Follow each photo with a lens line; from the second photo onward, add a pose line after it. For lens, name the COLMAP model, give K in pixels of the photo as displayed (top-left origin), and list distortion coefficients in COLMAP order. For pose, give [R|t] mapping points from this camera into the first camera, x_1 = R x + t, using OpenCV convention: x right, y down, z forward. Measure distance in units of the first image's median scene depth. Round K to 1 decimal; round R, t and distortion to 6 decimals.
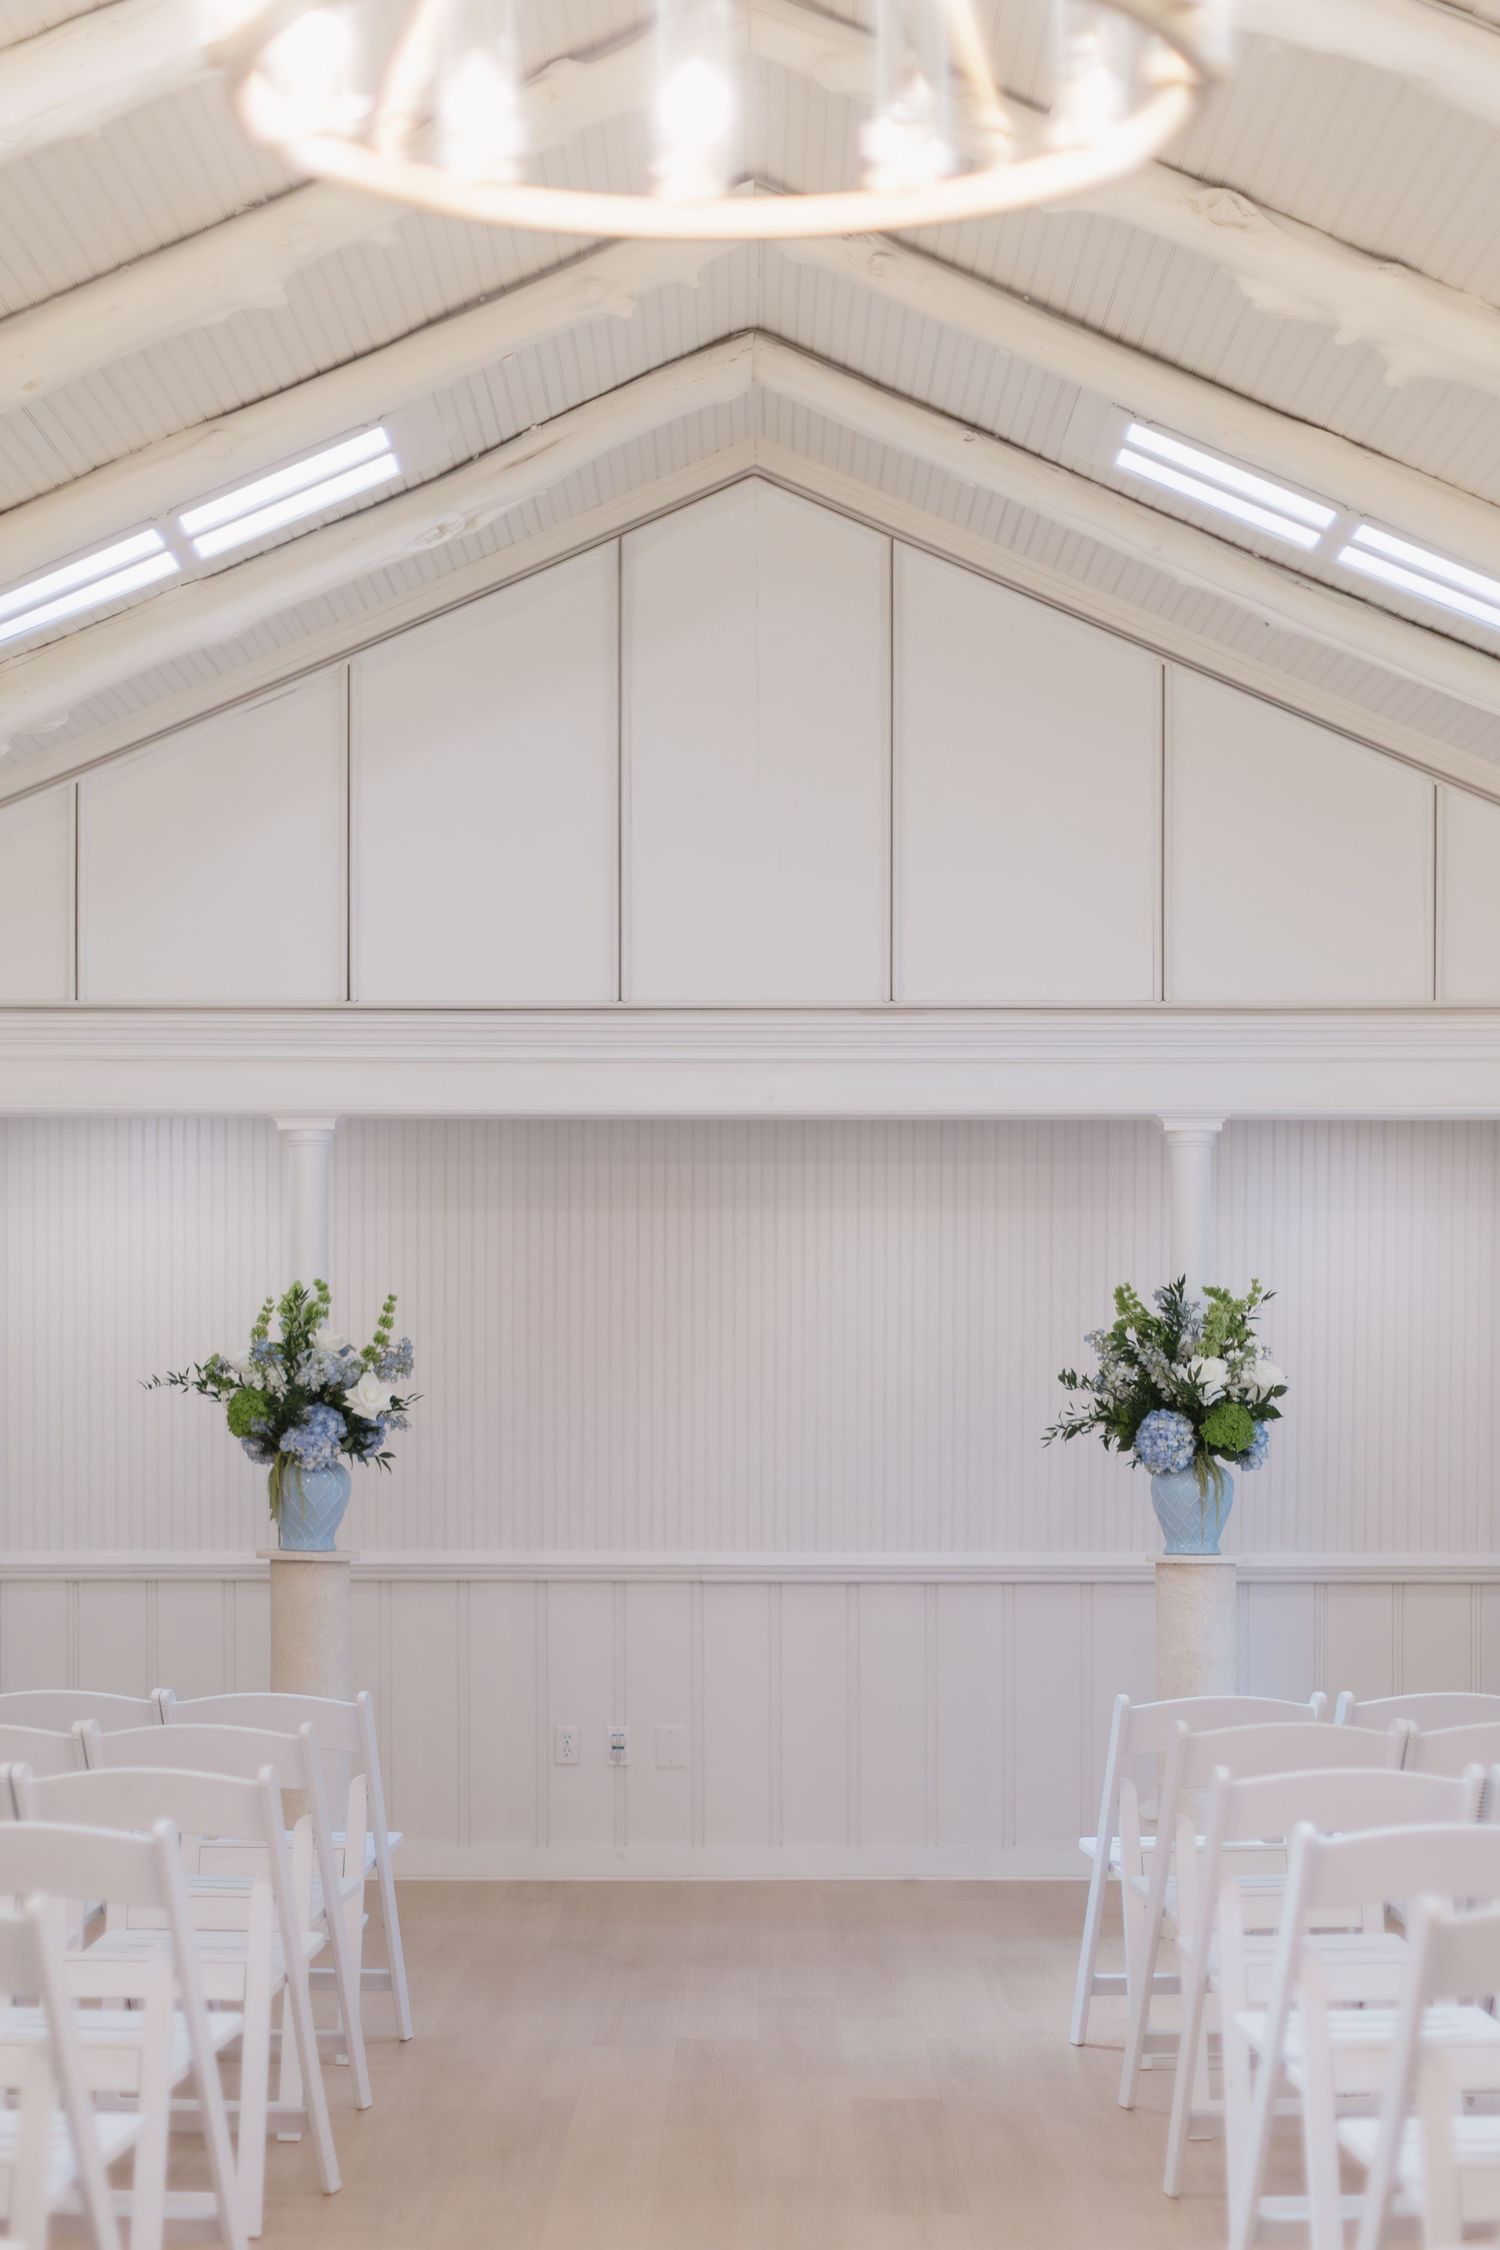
lens RADIAL K [[3974.5, 0, 750.0], [0, 3974.5, 1125.0], [0, 0, 1]] dist [0.052339, -0.096135]
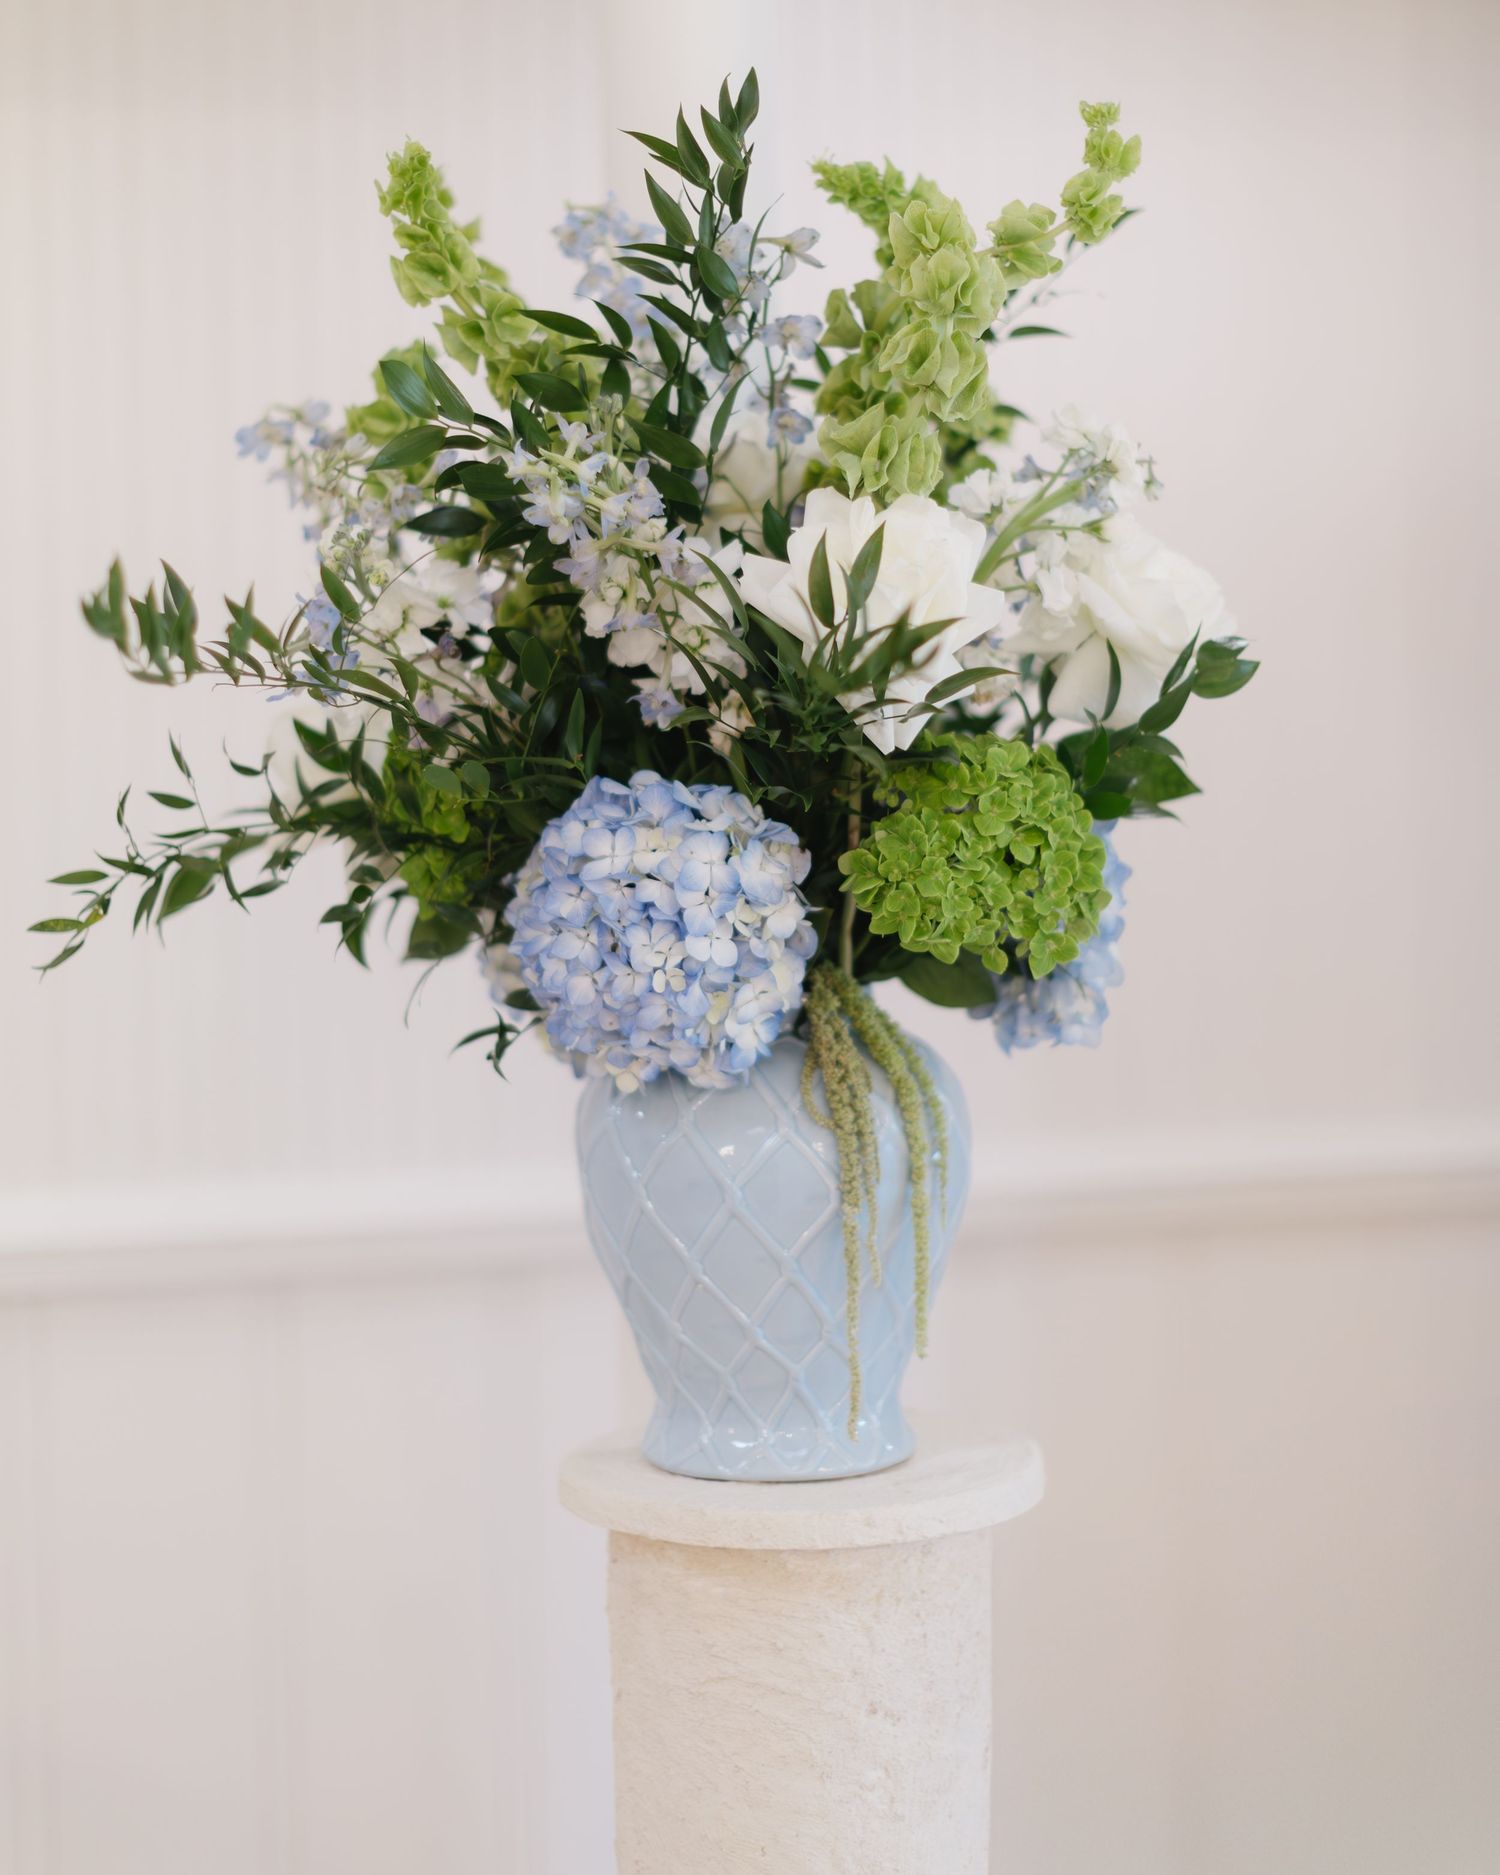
lens RADIAL K [[2776.2, 0, 750.0], [0, 2776.2, 937.5], [0, 0, 1]] dist [-0.006648, -0.004469]
pose [[0.966608, -0.040199, 0.253086, 0.073478], [-0.002445, 0.986127, 0.165973, 0.056586], [-0.256247, -0.161050, 0.953100, 0.864812]]
